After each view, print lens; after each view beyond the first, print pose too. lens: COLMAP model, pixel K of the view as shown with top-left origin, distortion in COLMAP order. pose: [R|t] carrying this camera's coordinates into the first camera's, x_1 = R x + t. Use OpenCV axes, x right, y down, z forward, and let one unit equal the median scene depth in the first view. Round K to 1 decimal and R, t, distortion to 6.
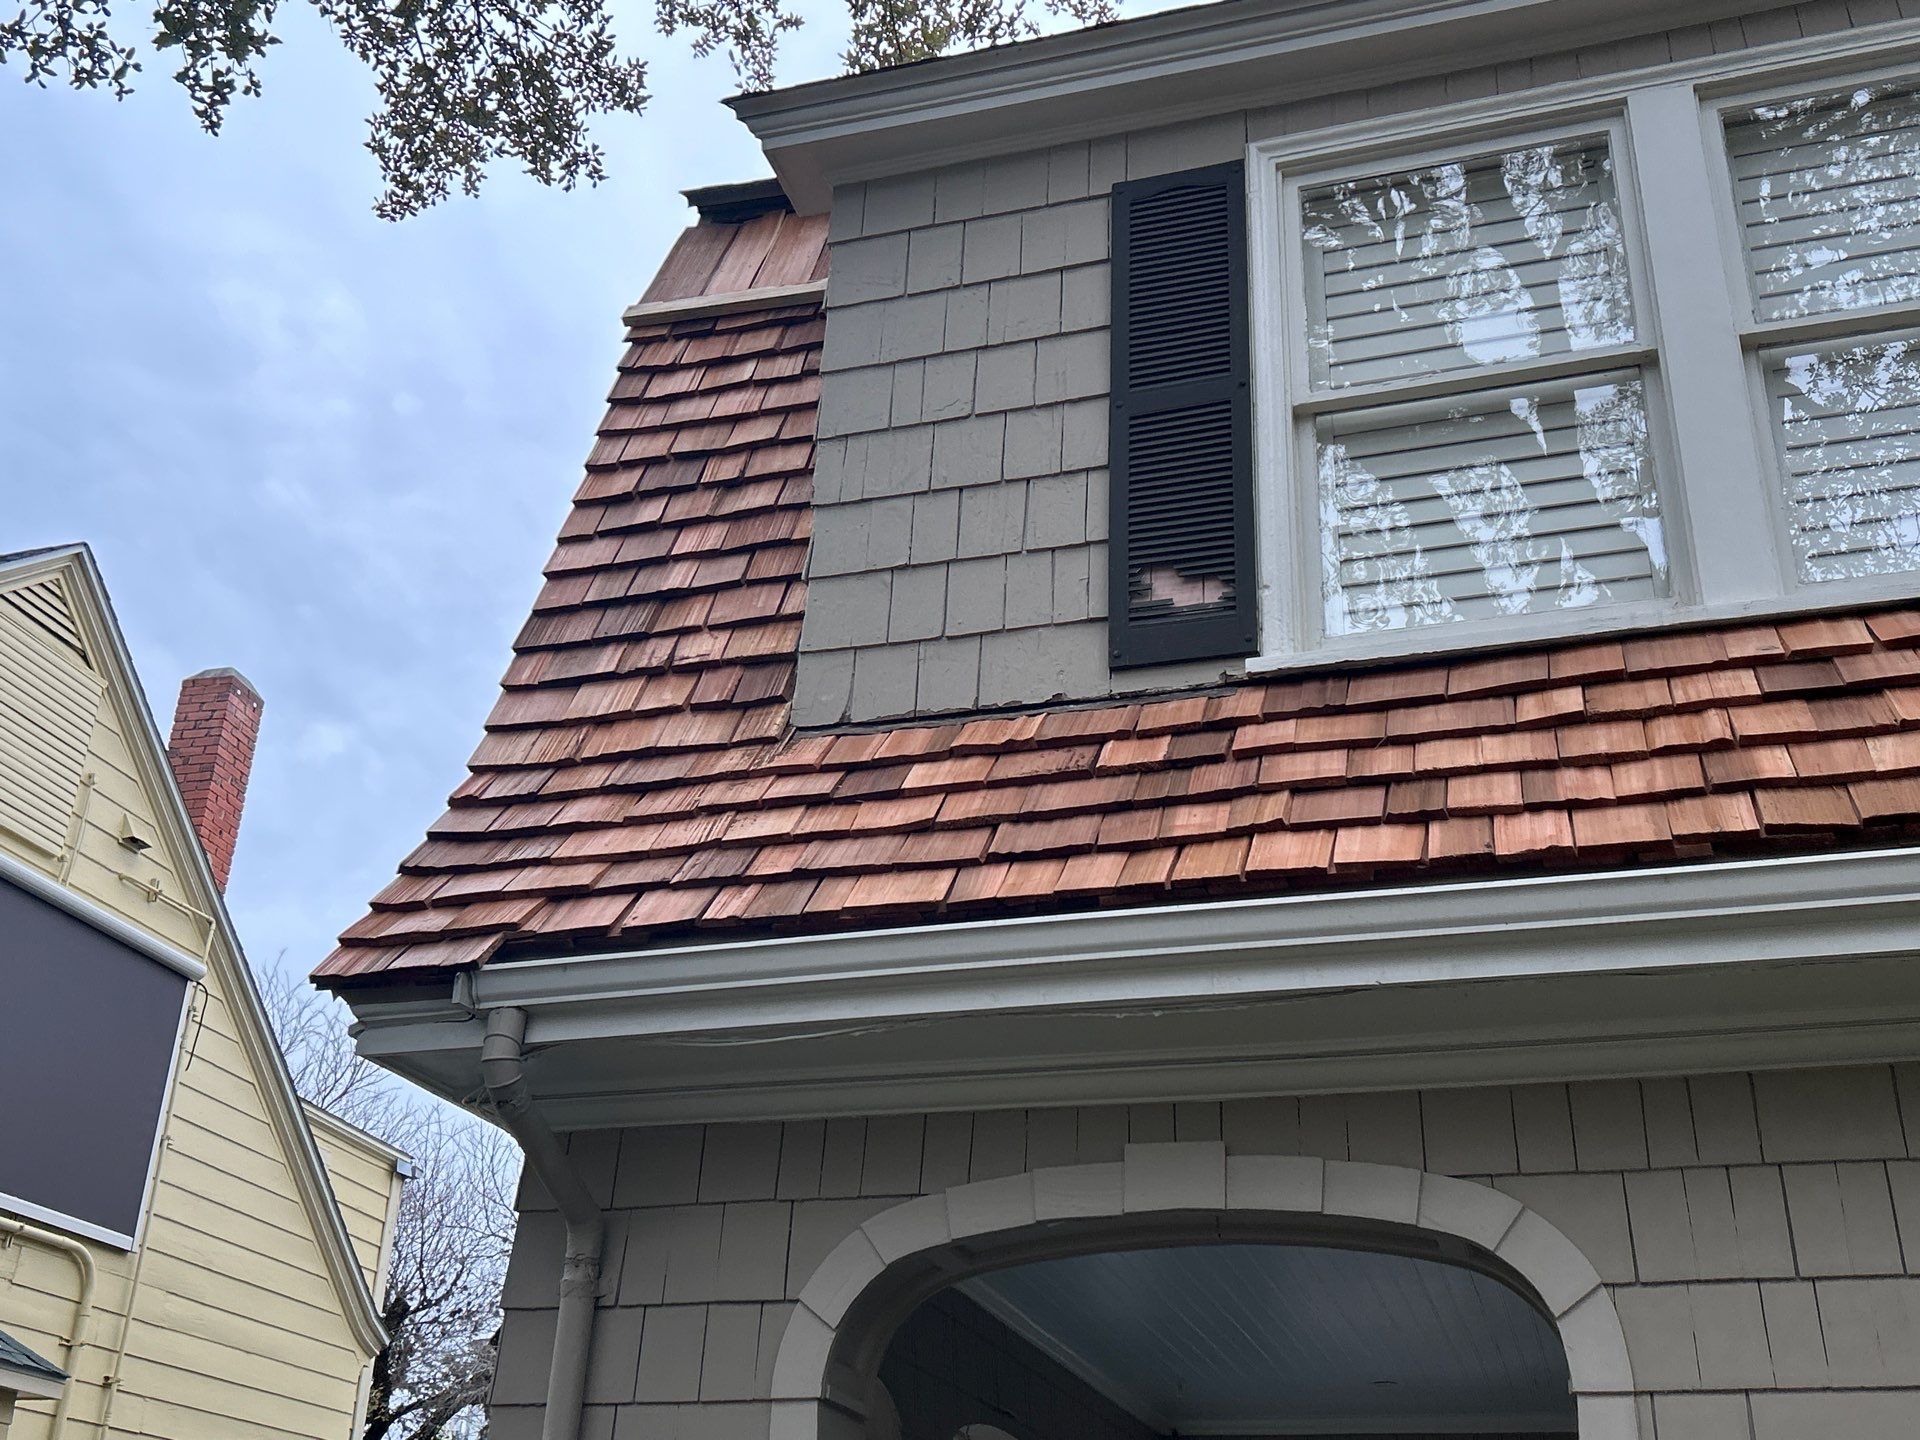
lens RADIAL K [[1989.8, 0, 964.4], [0, 1989.8, 737.9], [0, 0, 1]] dist [0.168383, -0.449288]
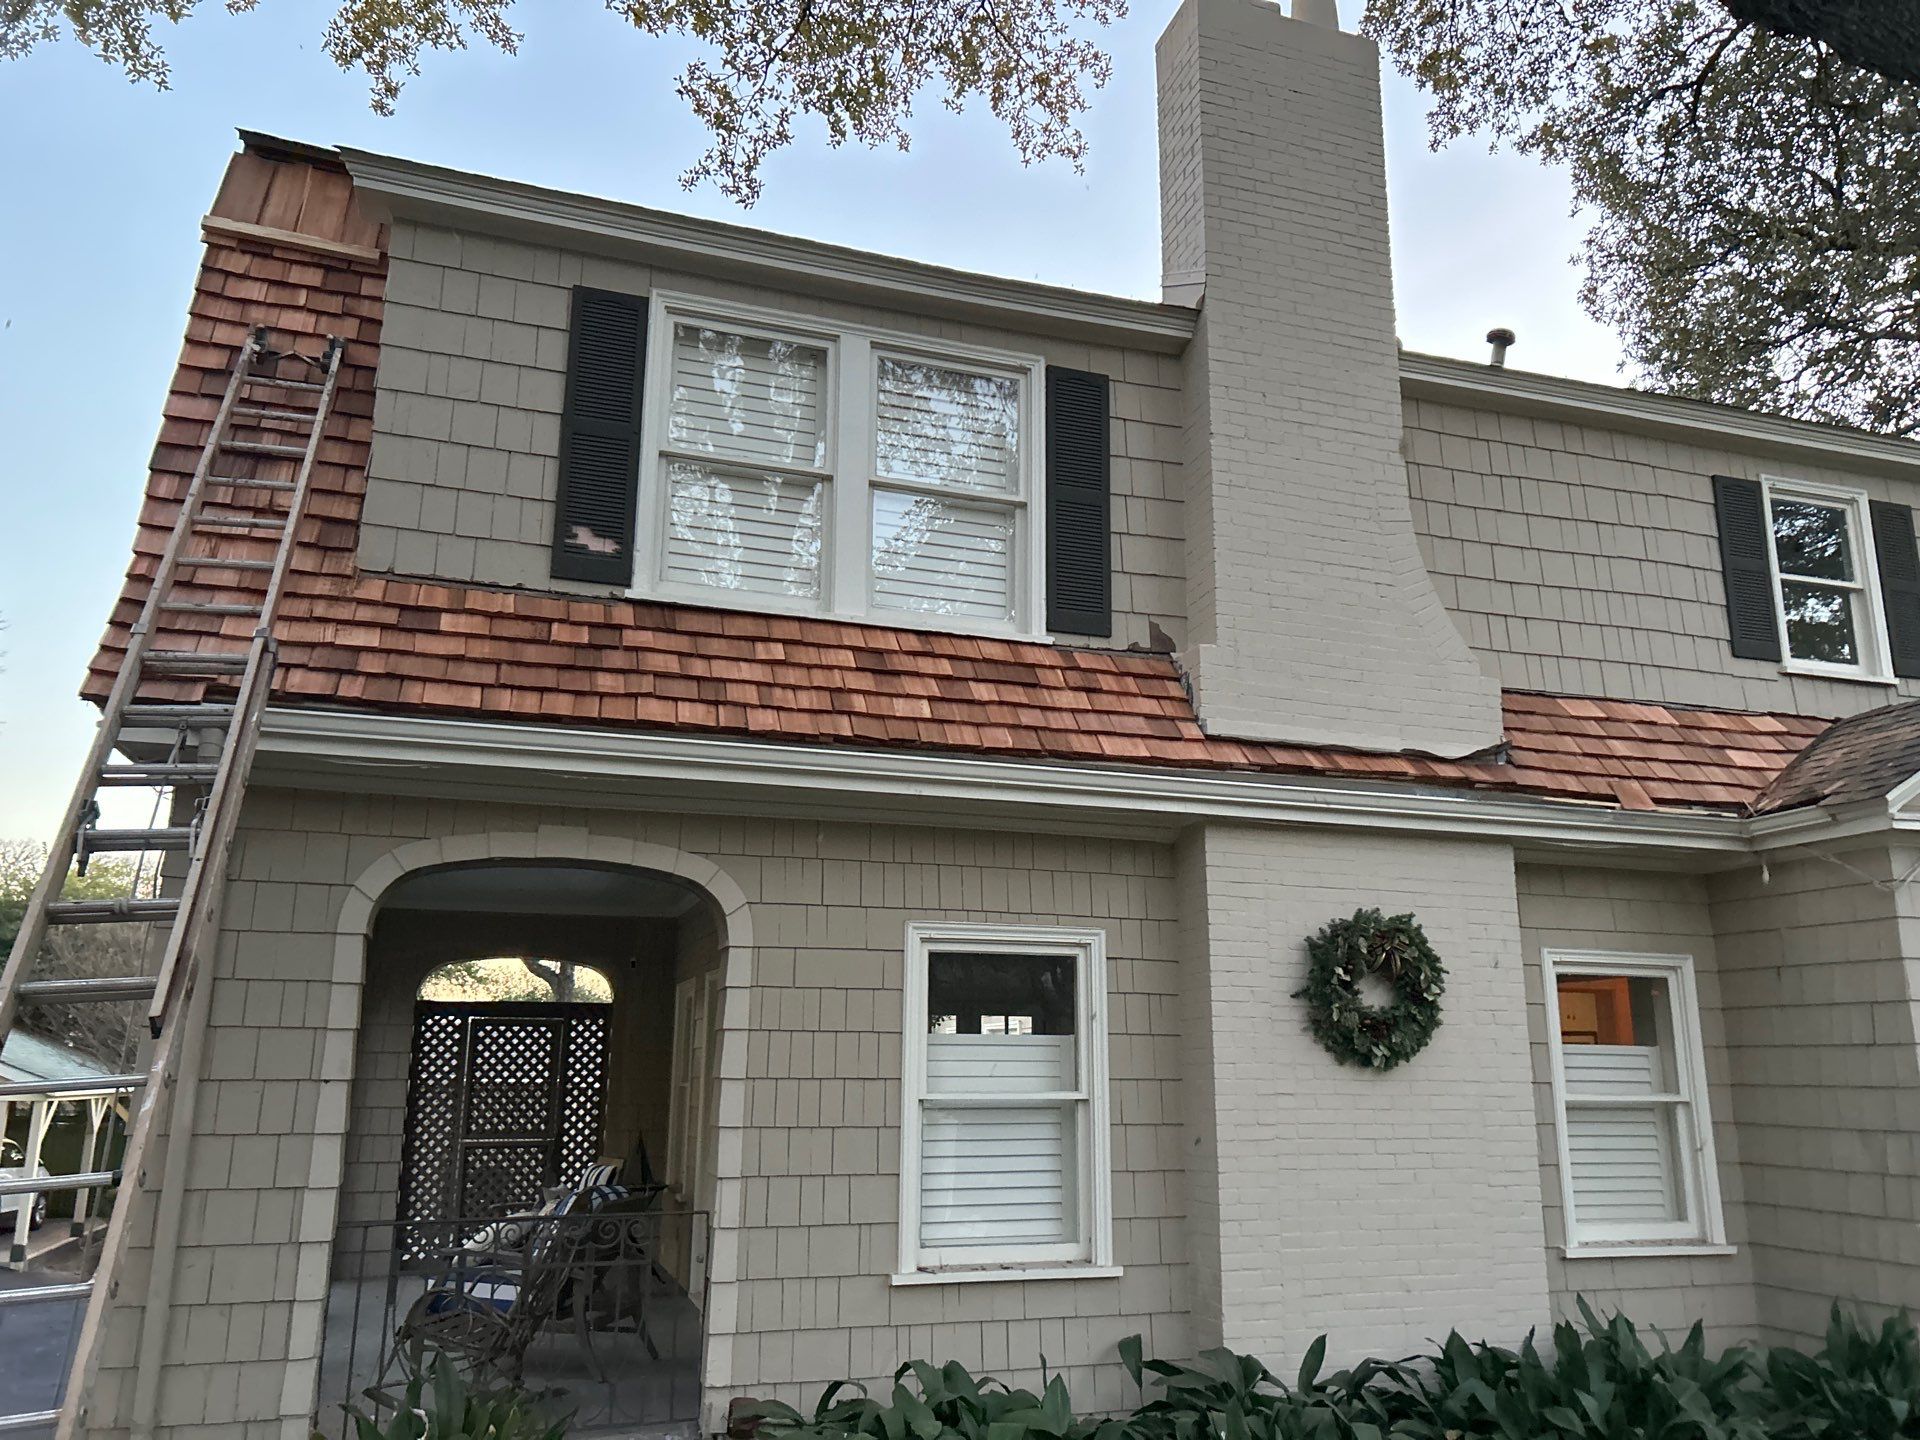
lens RADIAL K [[1457.2, 0, 960.0], [0, 1457.2, 720.0], [0, 0, 1]] dist [-0.001924, -0.003156]
pose [[0.817379, 0.106069, 0.566251, -0.379579], [-0.236265, 0.958163, 0.161566, -0.218829], [-0.525424, -0.265846, 0.808243, -0.369749]]
